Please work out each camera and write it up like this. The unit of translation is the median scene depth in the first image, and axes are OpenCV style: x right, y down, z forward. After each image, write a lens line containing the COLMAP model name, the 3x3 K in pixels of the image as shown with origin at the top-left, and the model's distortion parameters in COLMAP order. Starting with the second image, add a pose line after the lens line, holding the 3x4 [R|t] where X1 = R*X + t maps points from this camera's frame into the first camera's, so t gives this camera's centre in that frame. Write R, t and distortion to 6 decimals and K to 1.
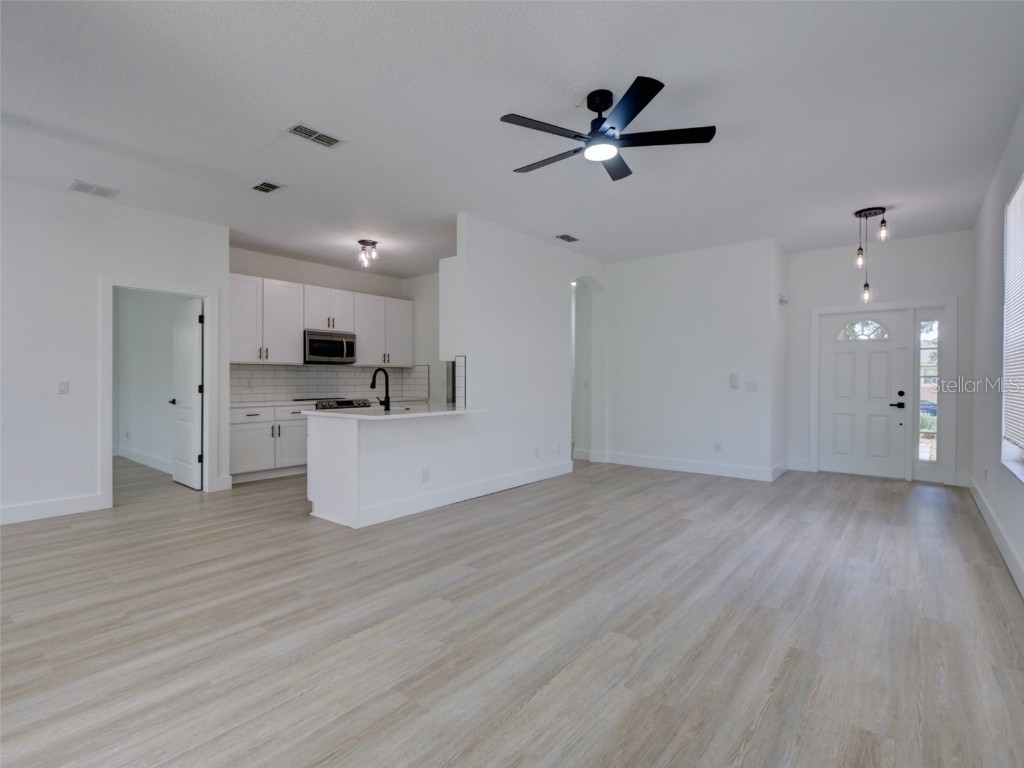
lens RADIAL K [[500.5, 0, 512.4], [0, 500.5, 383.8], [0, 0, 1]] dist [-0.014926, -0.000220]
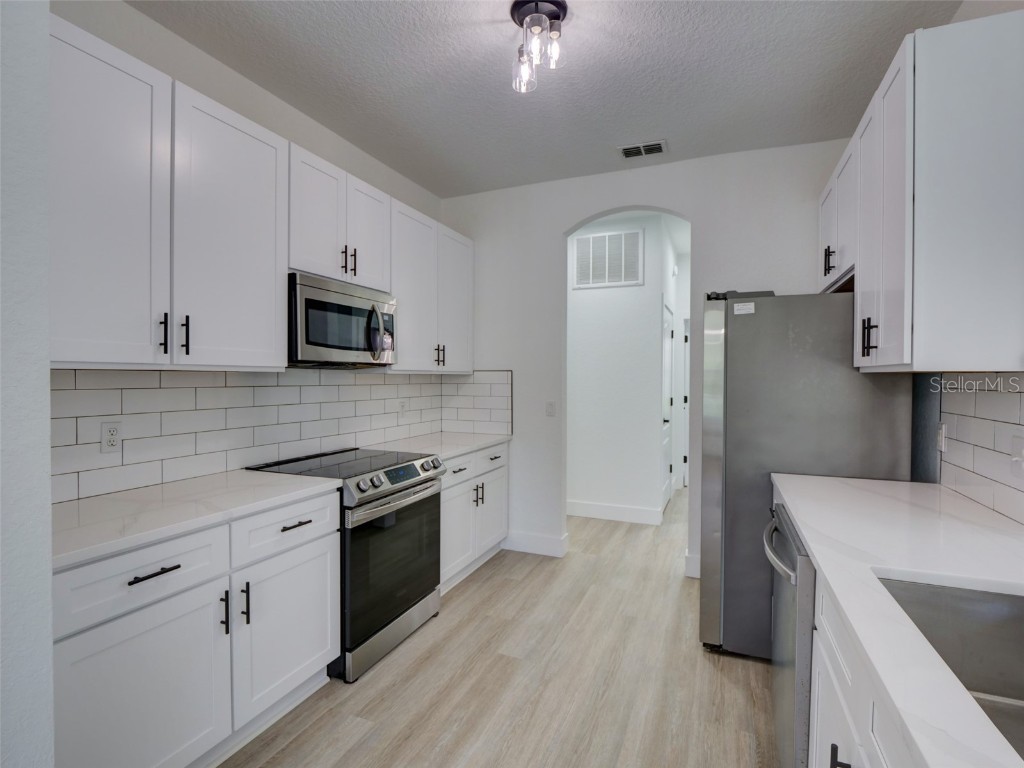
lens RADIAL K [[500.5, 0, 510.2], [0, 500.5, 383.7], [0, 0, 1]] dist [-0.014926, -0.000220]
pose [[0.962498, -0.001079, 0.271286, -0.538967], [0.000039, 0.999993, 0.003836, -0.045671], [-0.271288, -0.003682, 0.962491, 0.922098]]
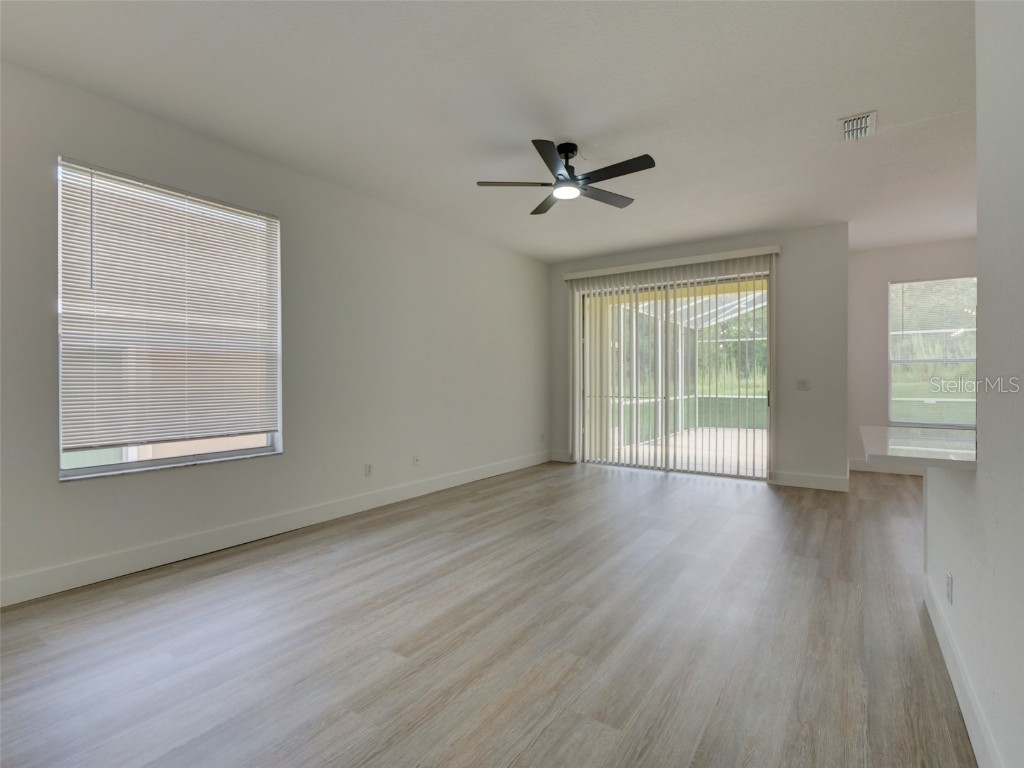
lens RADIAL K [[500.5, 0, 509.9], [0, 500.5, 385.6], [0, 0, 1]] dist [-0.014926, -0.000220]
pose [[-0.997324, -0.004312, -0.072977, 0.265125], [-0.006601, 0.999493, 0.031145, -0.020139], [0.072805, 0.031543, -0.996847, 1.445522]]
